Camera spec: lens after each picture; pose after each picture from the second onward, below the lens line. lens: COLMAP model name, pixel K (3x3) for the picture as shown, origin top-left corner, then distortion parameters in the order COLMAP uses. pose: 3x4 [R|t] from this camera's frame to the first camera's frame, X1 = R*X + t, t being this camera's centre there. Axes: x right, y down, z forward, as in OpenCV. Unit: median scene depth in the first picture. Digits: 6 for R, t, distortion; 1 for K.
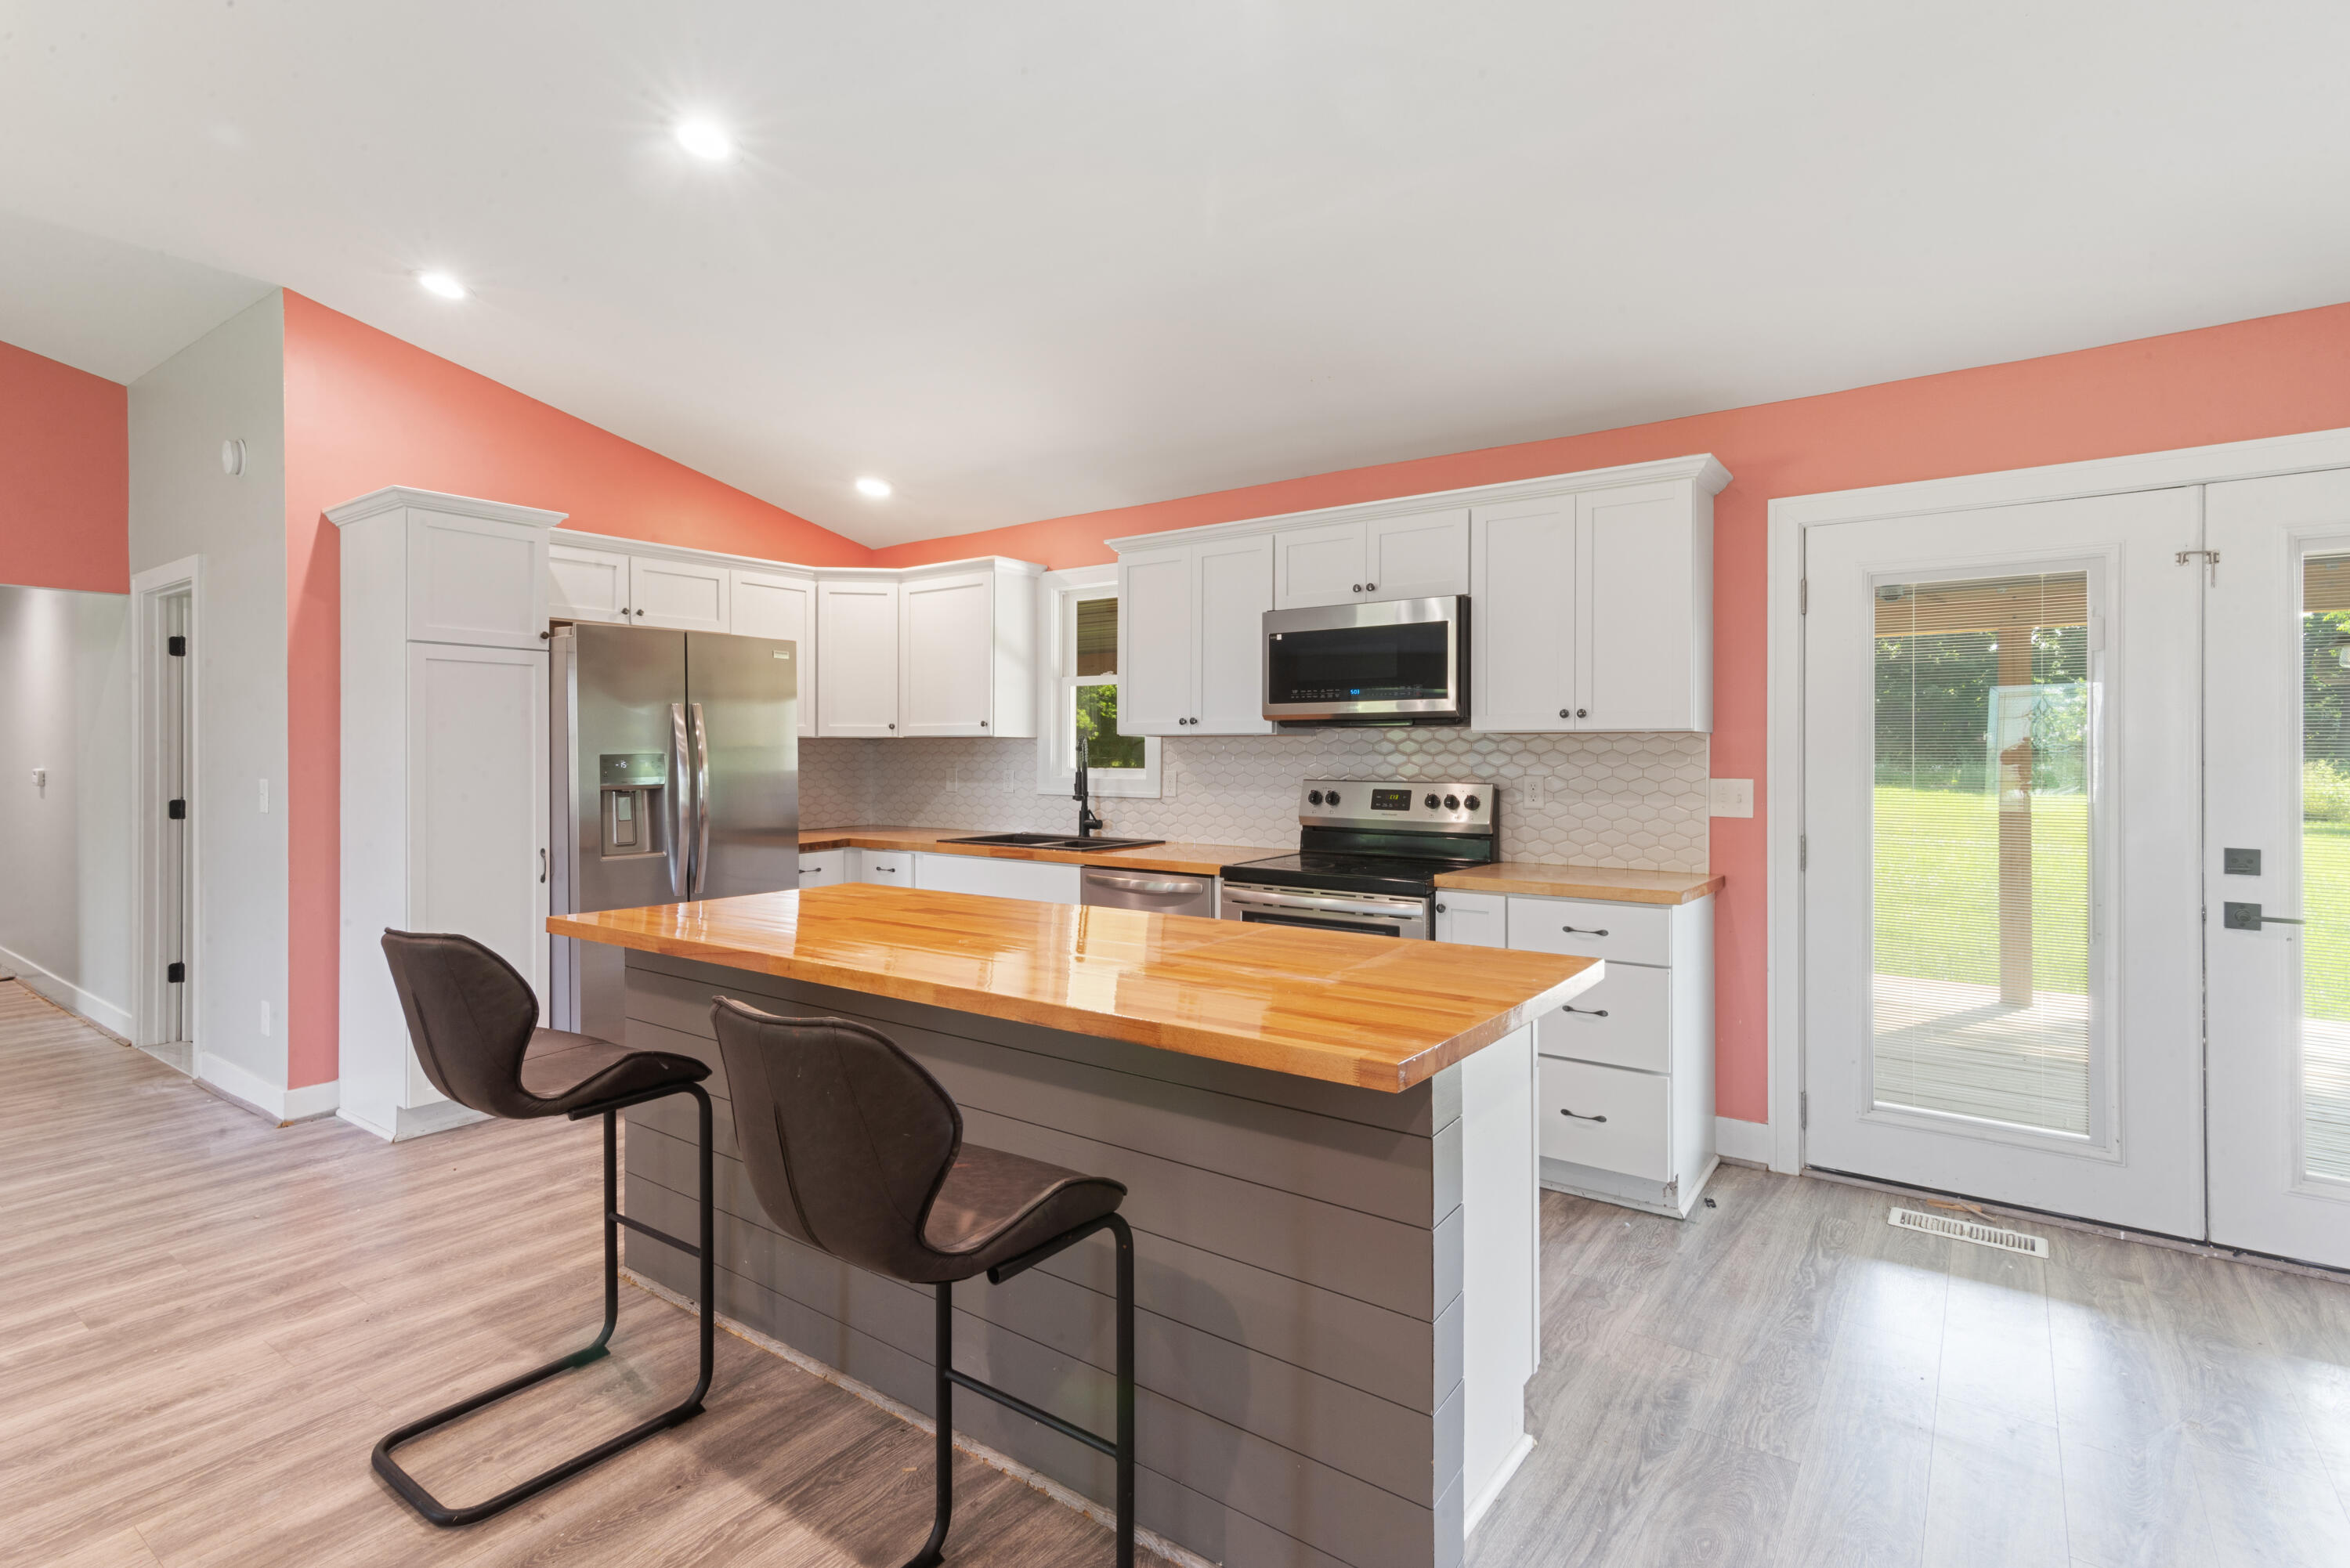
lens RADIAL K [[1141.2, 0, 1171.1], [0, 1141.2, 749.0], [0, 0, 1]] dist [0.011444, 0.000672]
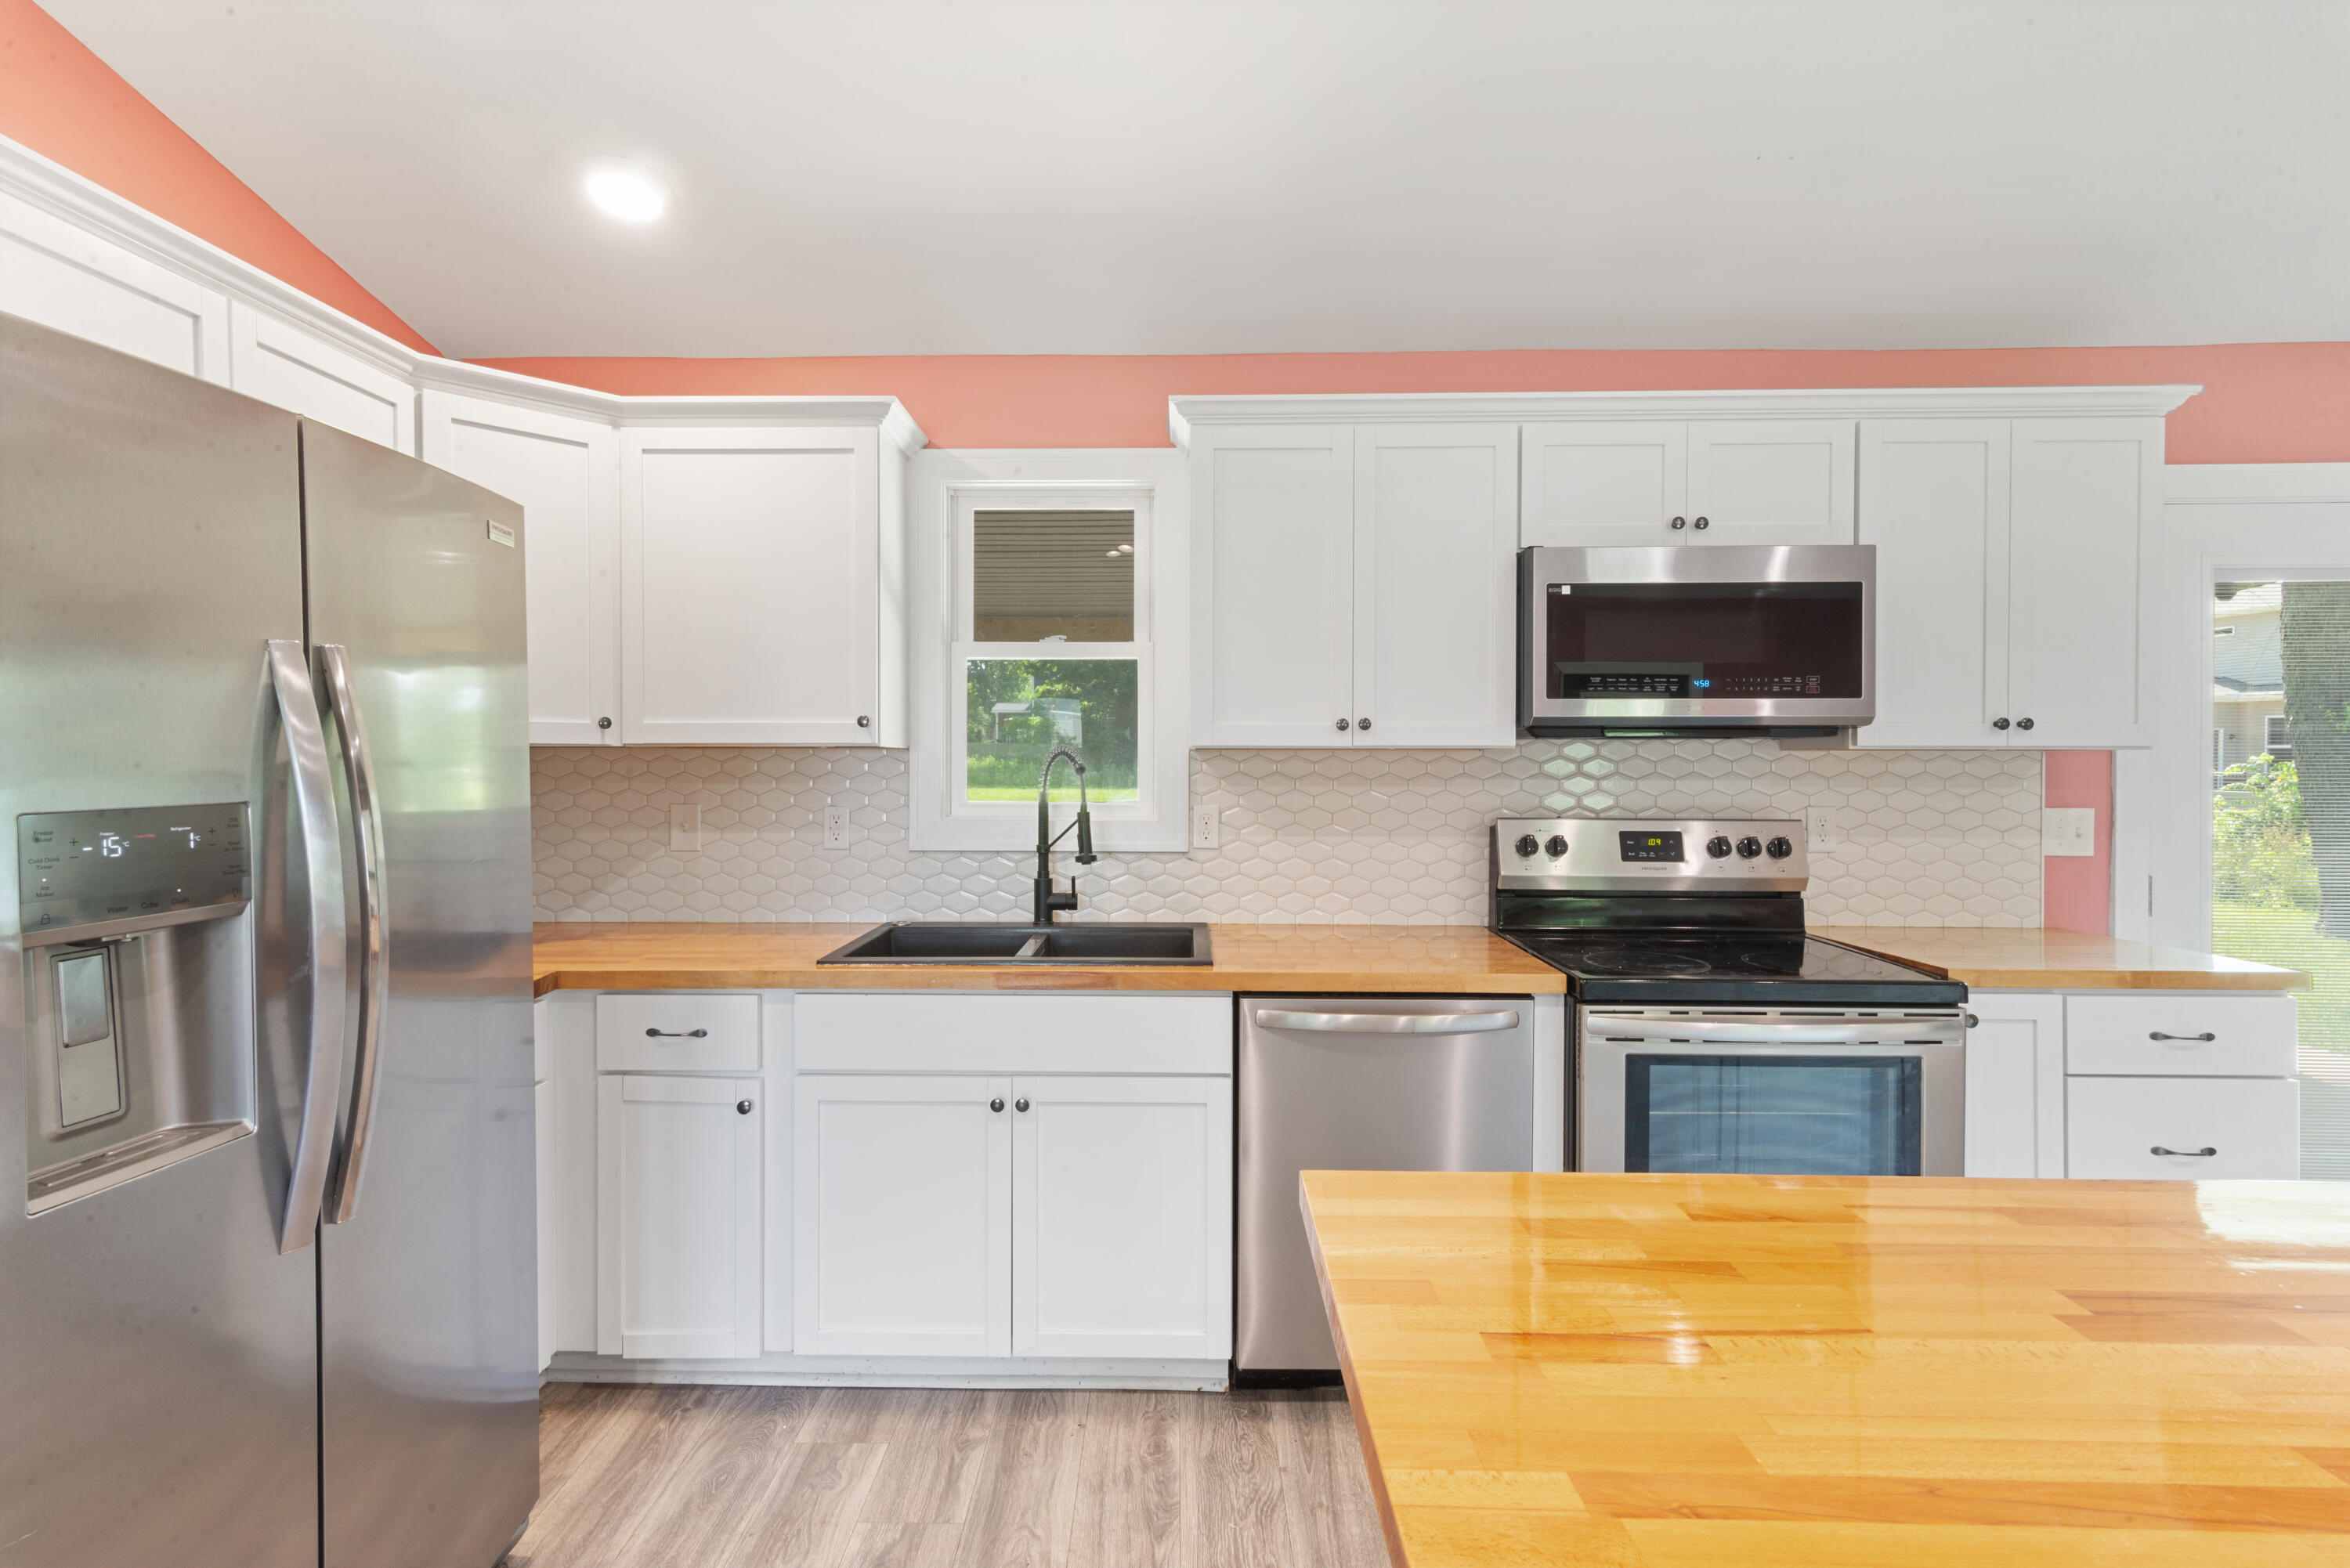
lens RADIAL K [[1121.0, 0, 1166.3], [0, 1121.0, 770.5], [0, 0, 1]] dist [0.010848, 0.000248]
pose [[0.816027, -0.005528, 0.577987, -0.411064], [-0.001923, 0.999923, 0.012280, -0.007731], [-0.578011, -0.011132, 0.815953, 0.605411]]
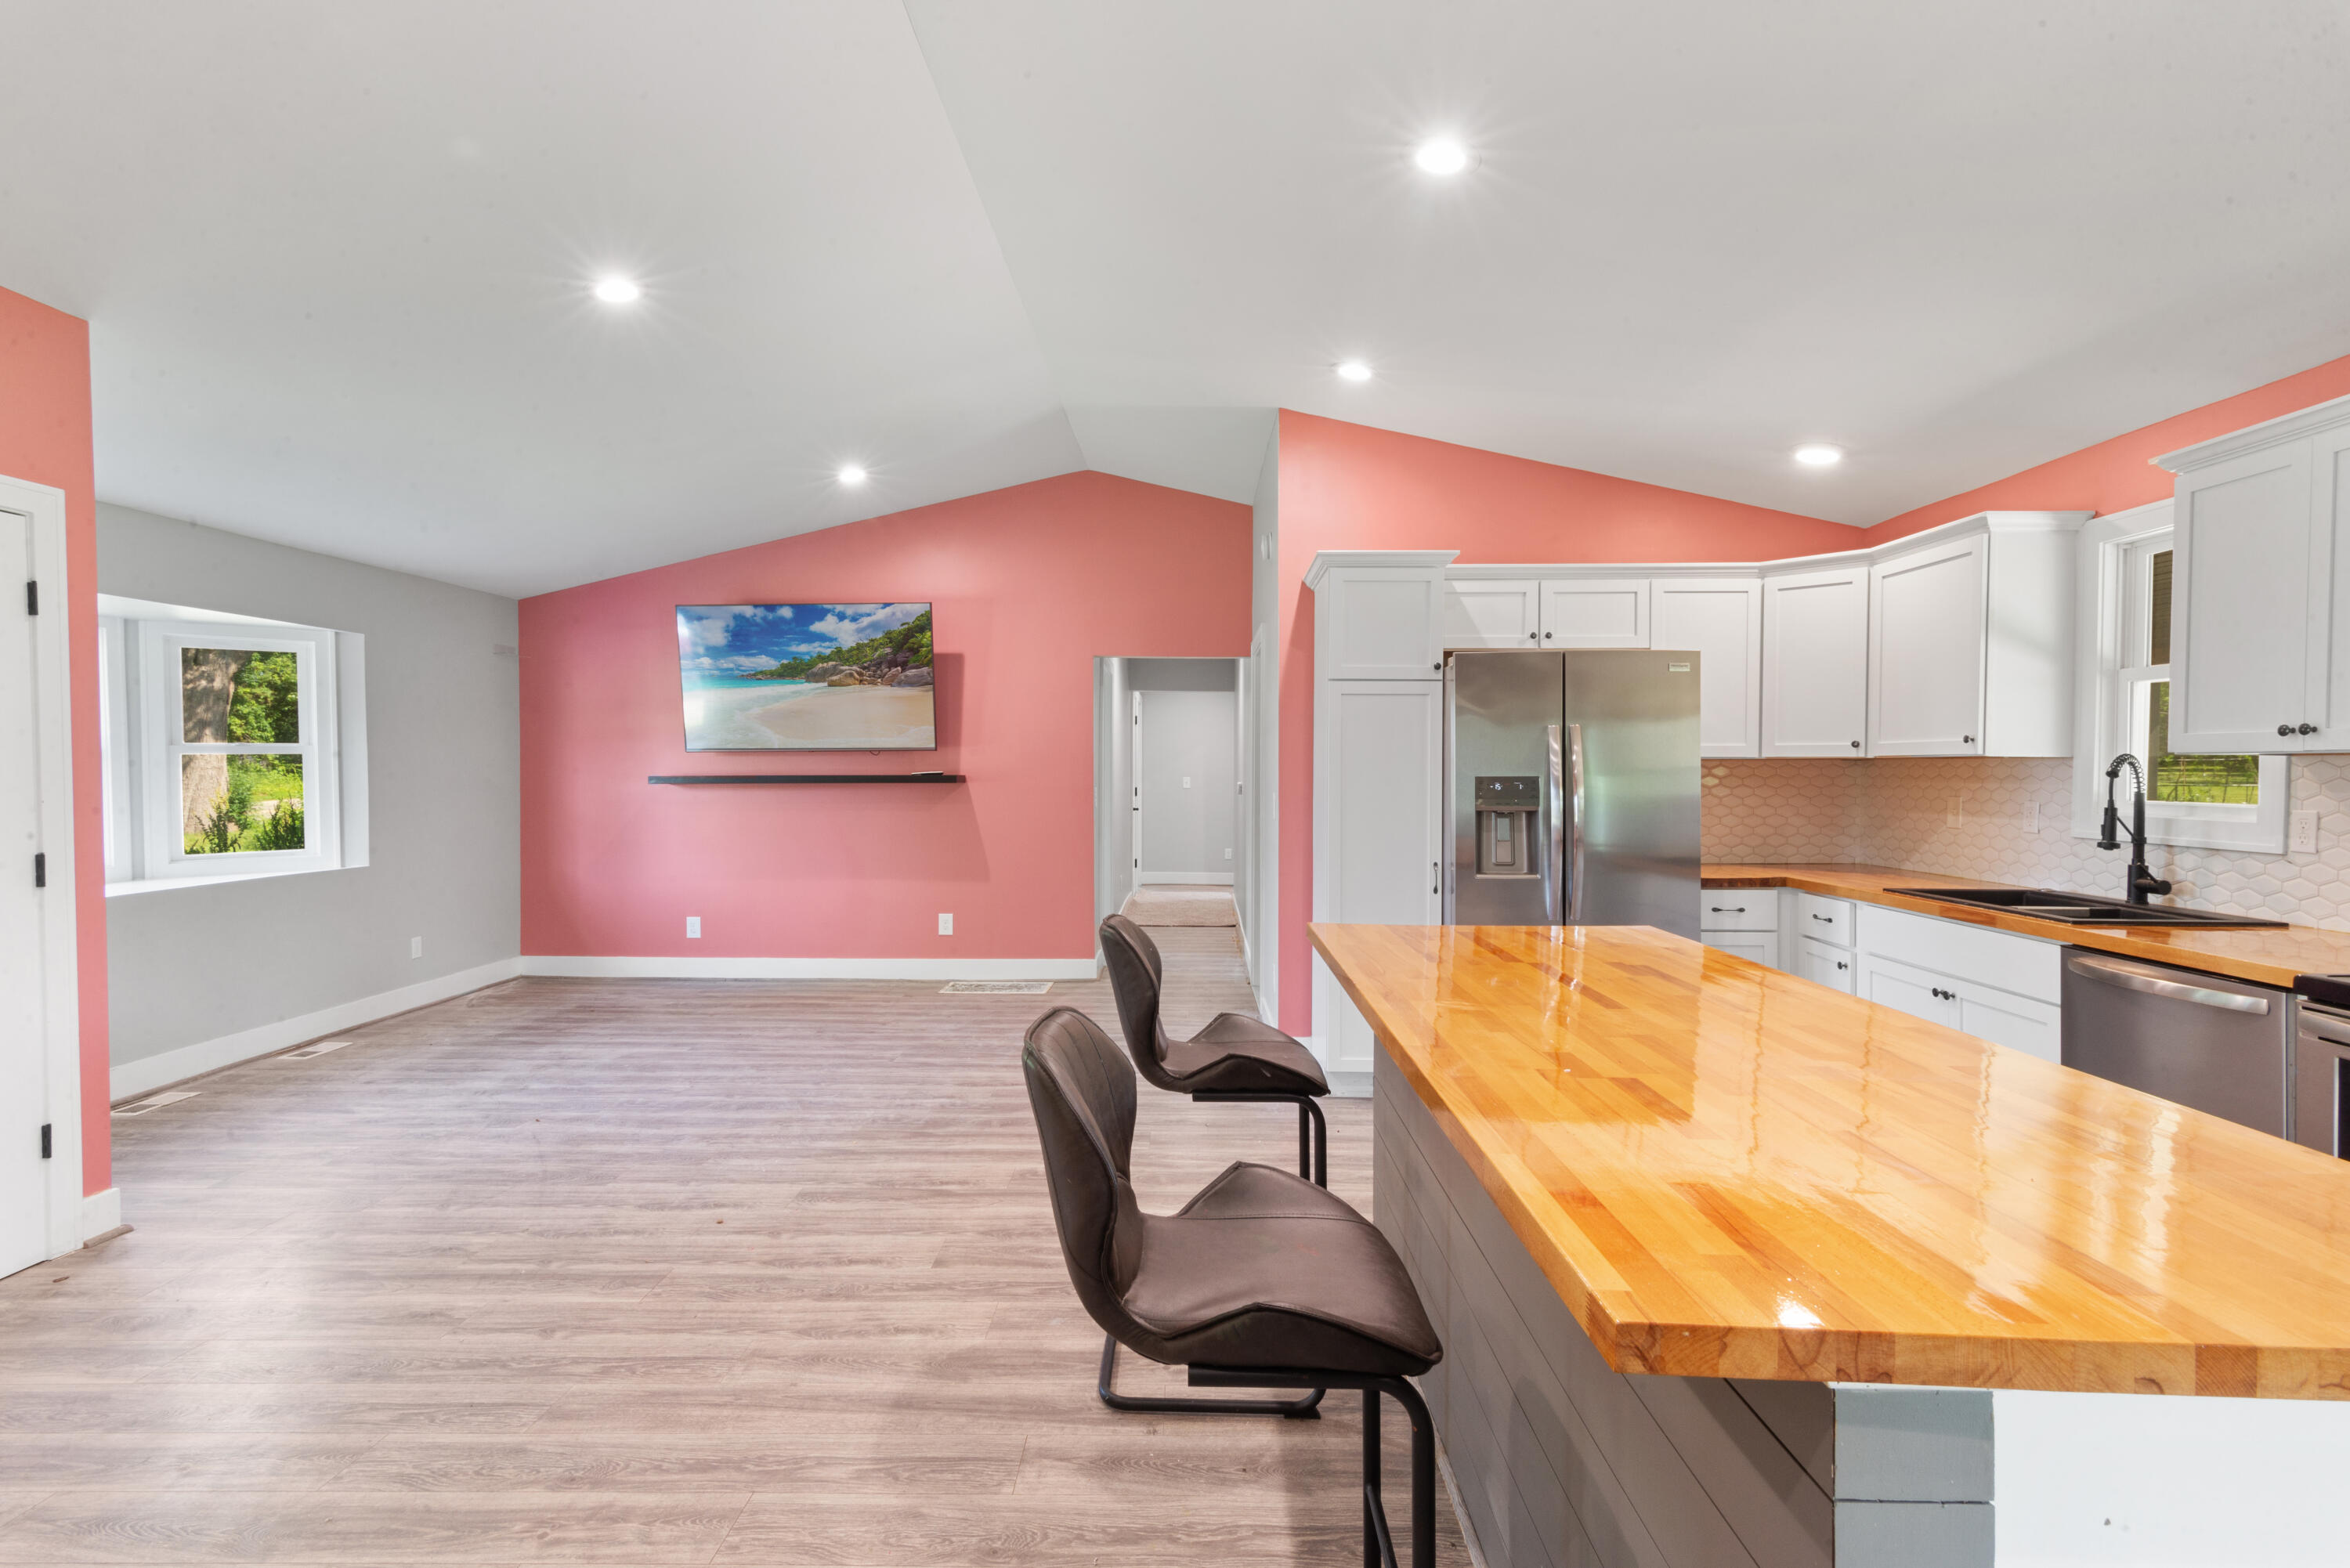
lens RADIAL K [[1139.3, 0, 1155.5], [0, 1139.3, 781.1], [0, 0, 1]] dist [0.015413, 0.000005]
pose [[0.568198, 0.012295, -0.822800, 0.182704], [-0.002952, 0.999912, 0.012903, -0.003334], [0.822887, -0.004903, 0.568185, 0.158028]]
